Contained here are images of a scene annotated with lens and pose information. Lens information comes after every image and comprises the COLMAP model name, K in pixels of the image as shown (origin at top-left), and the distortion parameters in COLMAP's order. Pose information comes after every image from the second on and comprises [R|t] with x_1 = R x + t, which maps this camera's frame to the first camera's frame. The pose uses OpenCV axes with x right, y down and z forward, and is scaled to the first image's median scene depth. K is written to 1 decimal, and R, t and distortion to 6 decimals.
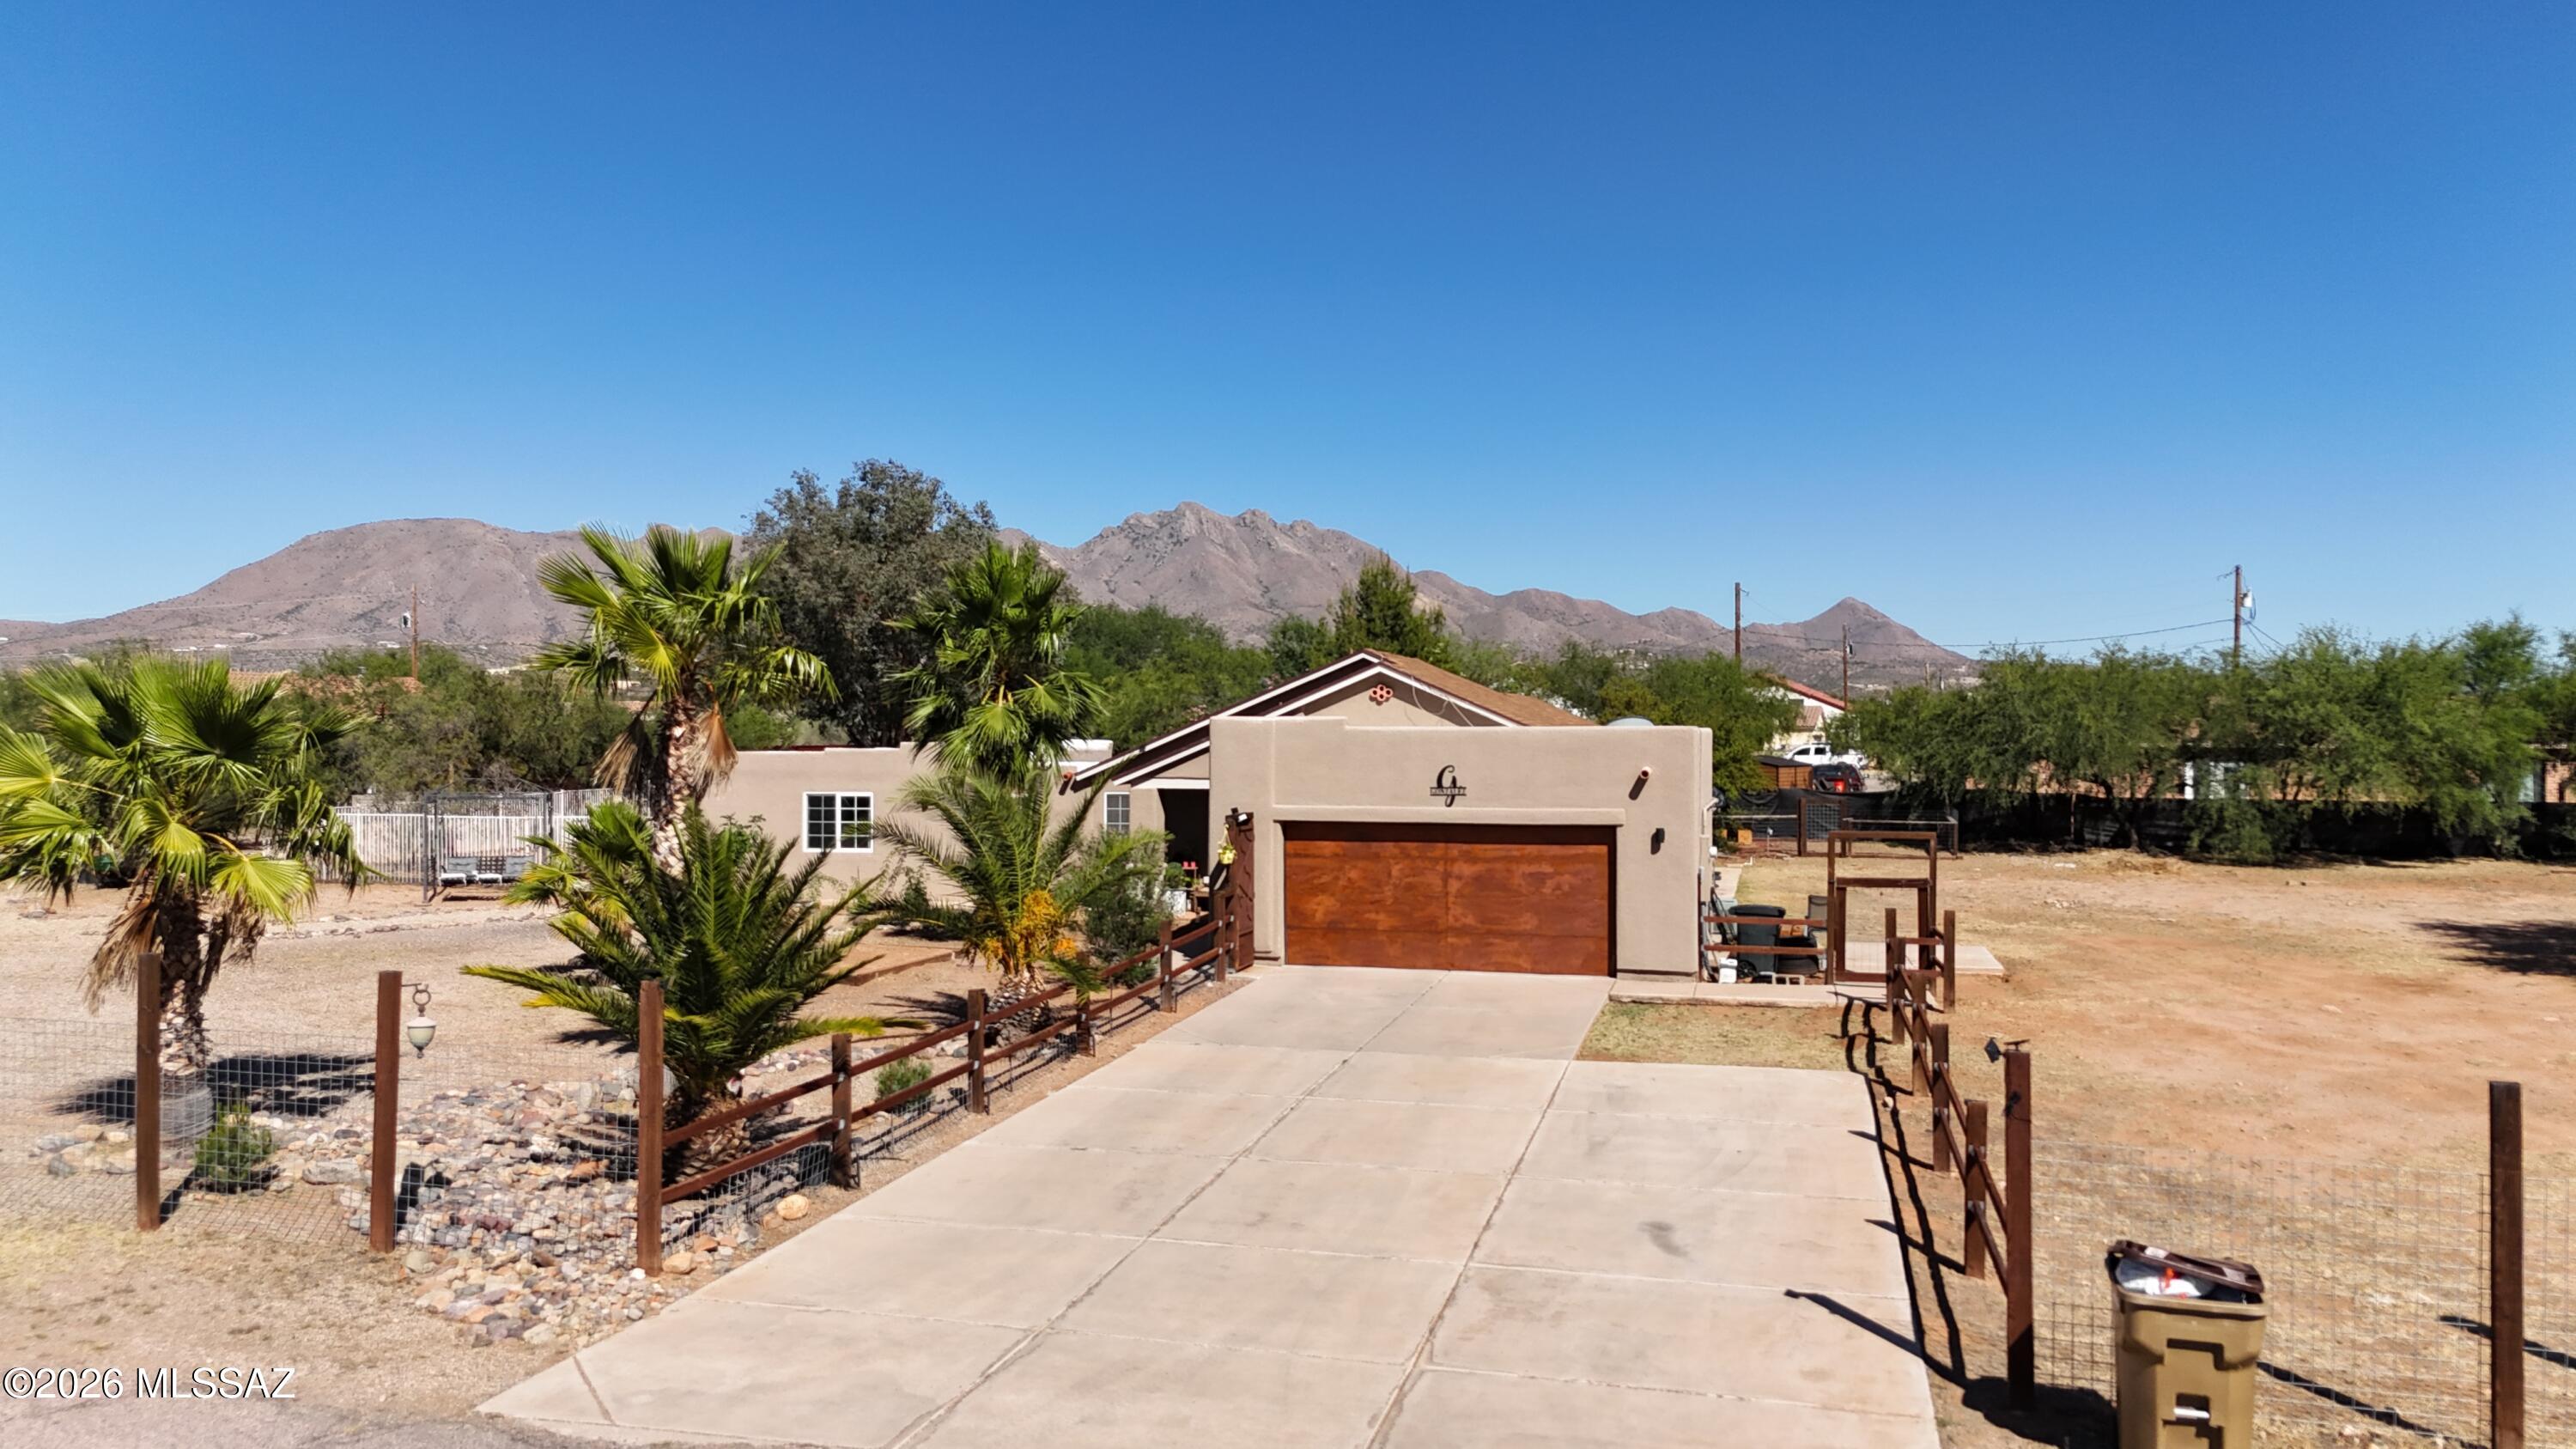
lens RADIAL K [[1677.9, 0, 1354.6], [0, 1677.9, 724.2], [0, 0, 1]] dist [0.058073, -0.000664]
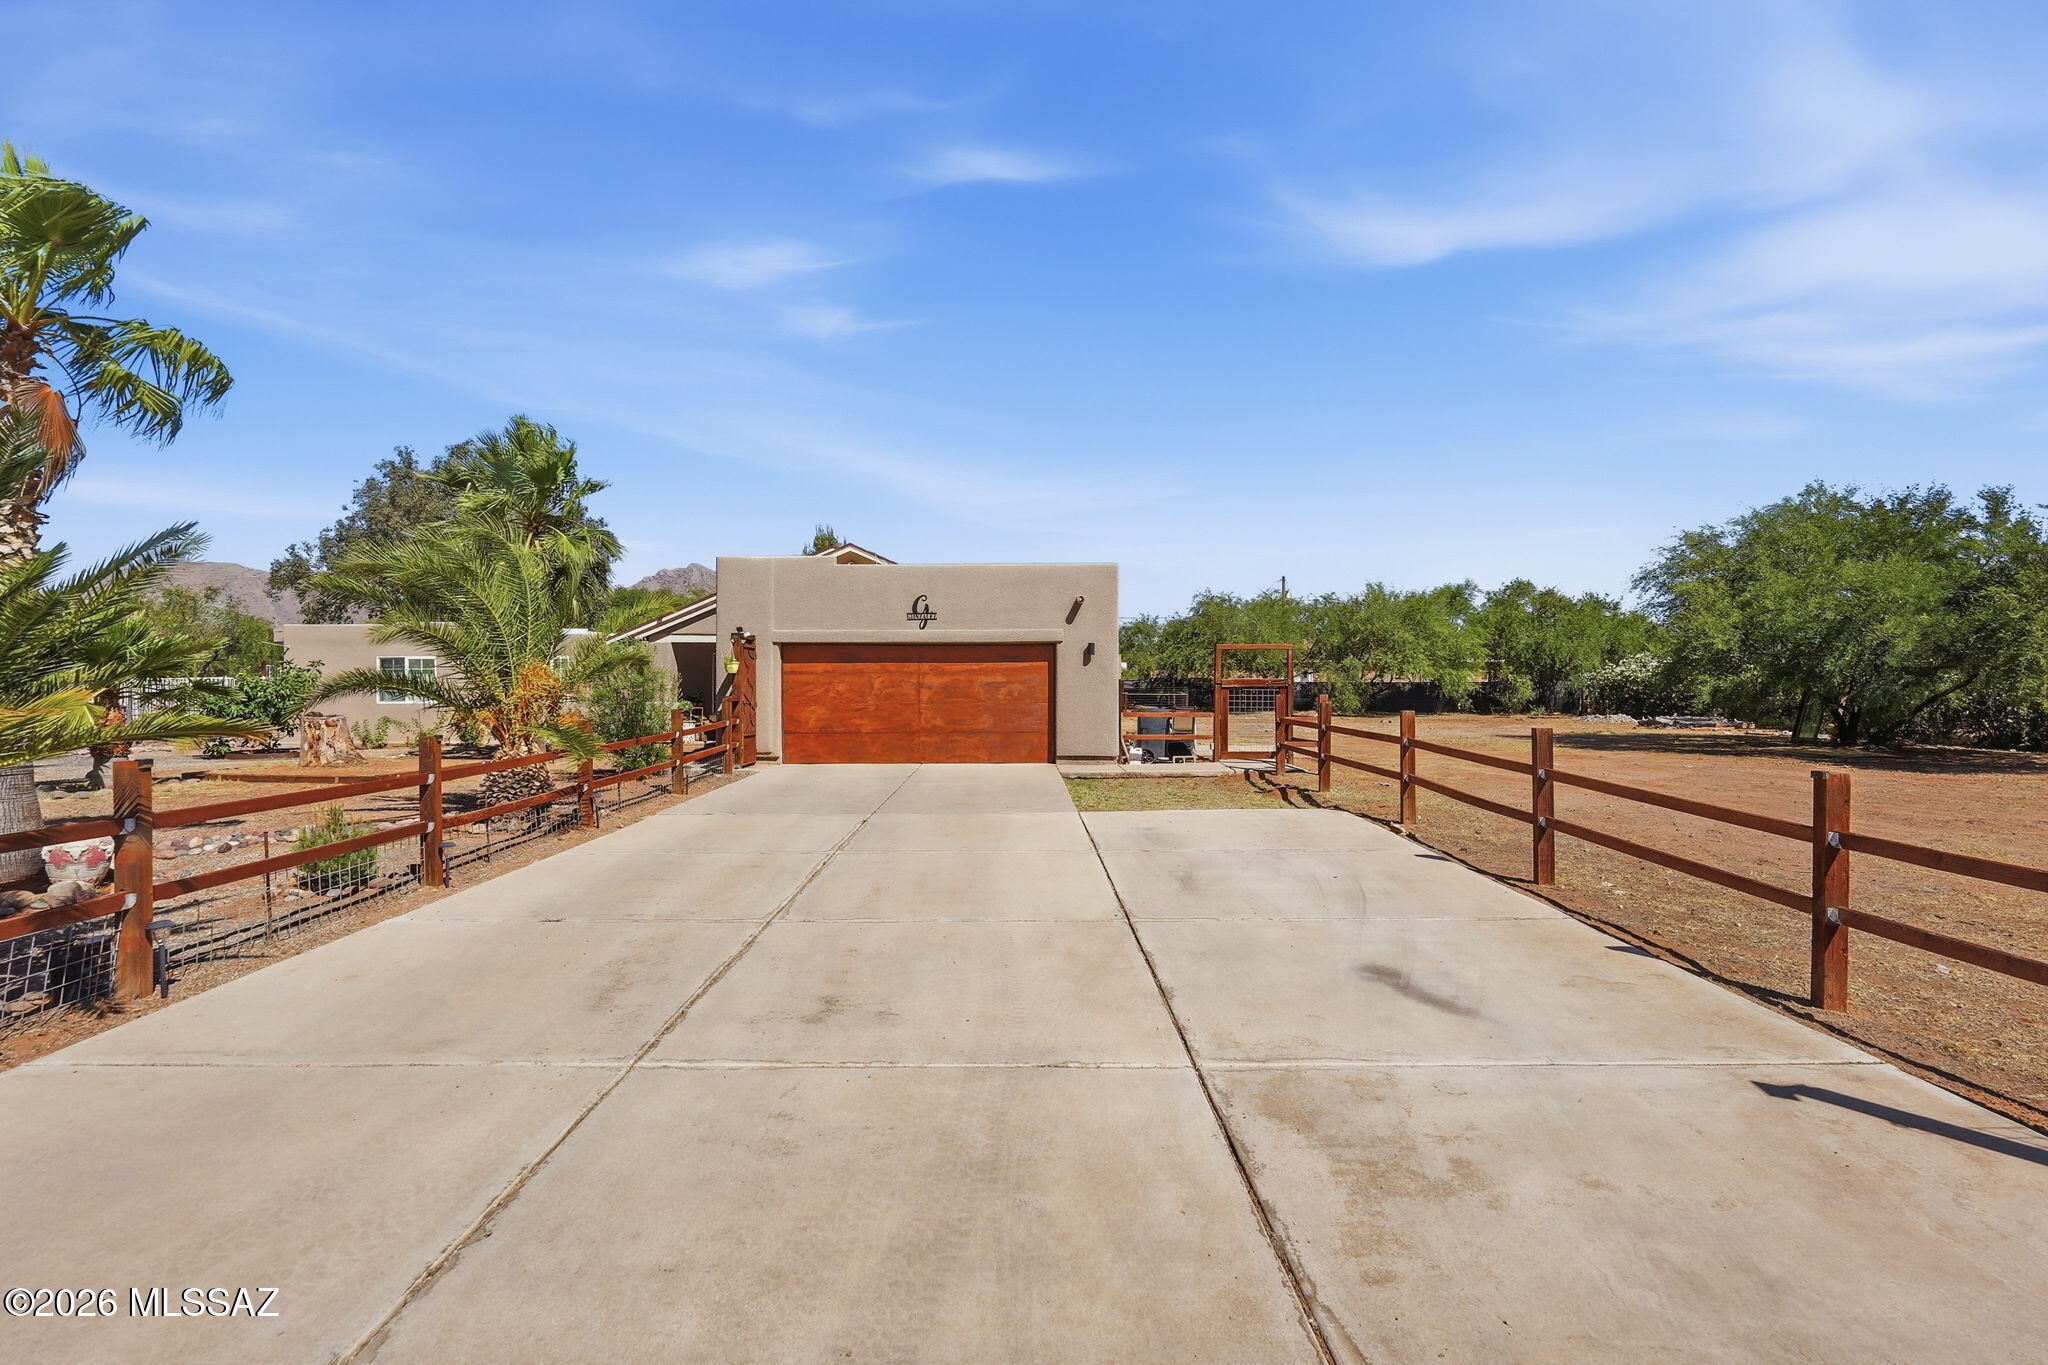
lens RADIAL K [[912.5, 0, 1016.6], [0, 912.5, 681.2], [0, 0, 1]] dist [0.000631, 0.000454]
pose [[0.971276, -0.000887, 0.237954, -0.035648], [0.001163, 0.999999, -0.001022, 0.088500], [-0.237953, 0.001270, 0.971276, 0.337639]]
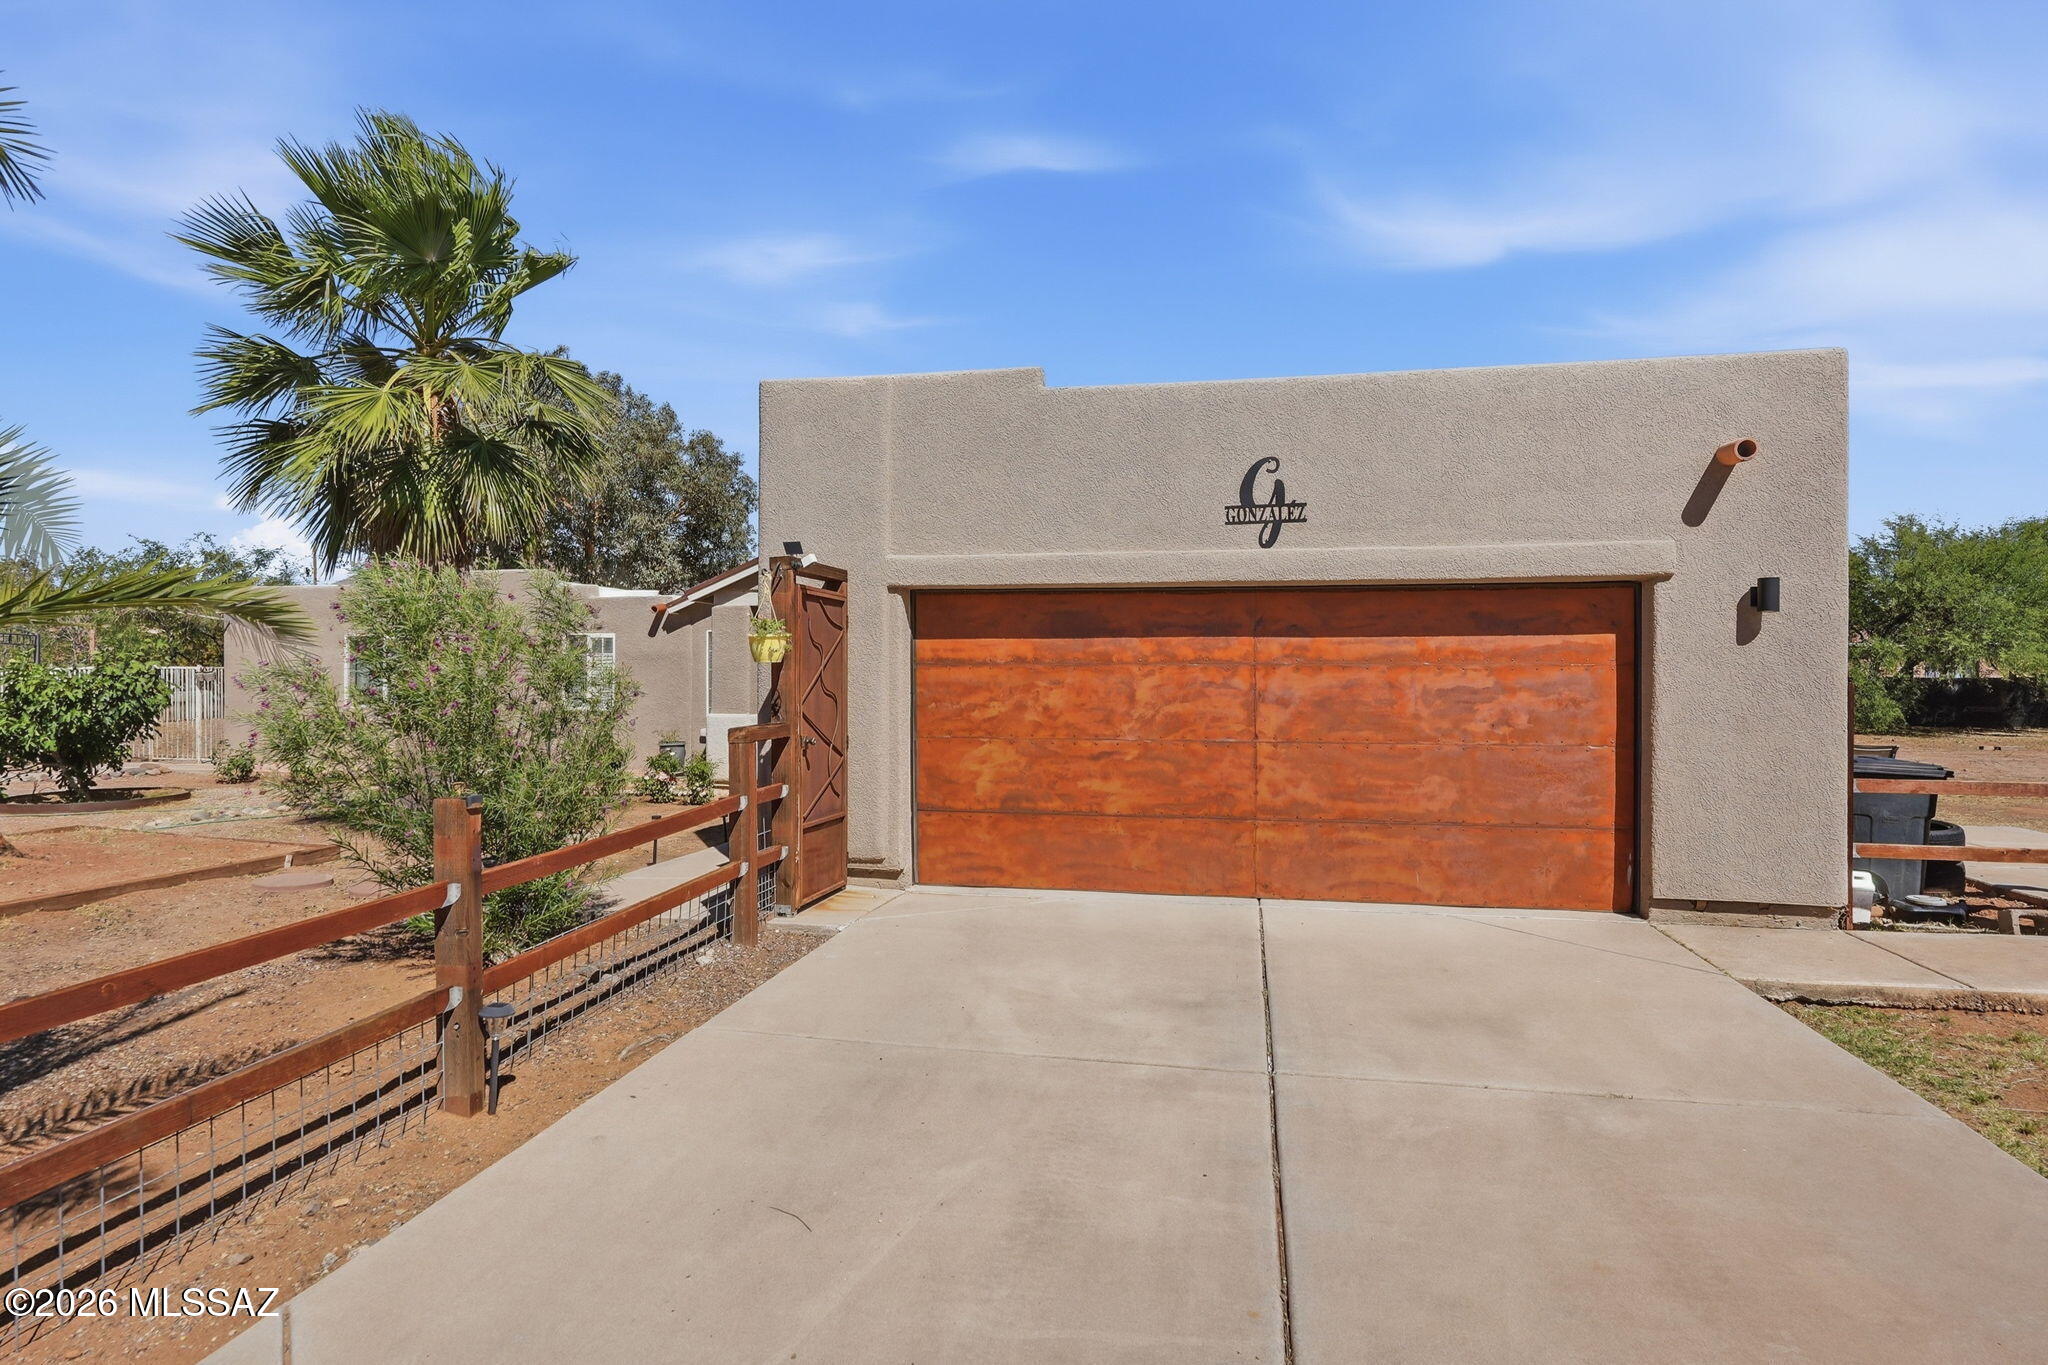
lens RADIAL K [[1054.8, 0, 1065.7], [0, 1054.8, 671.0], [0, 0, 1]] dist [0.001229, 0.000300]
pose [[0.998120, 0.002878, 0.061220, -0.016794], [-0.002750, 0.999994, -0.002180, 0.084576], [-0.061226, 0.002007, 0.998122, 0.717230]]
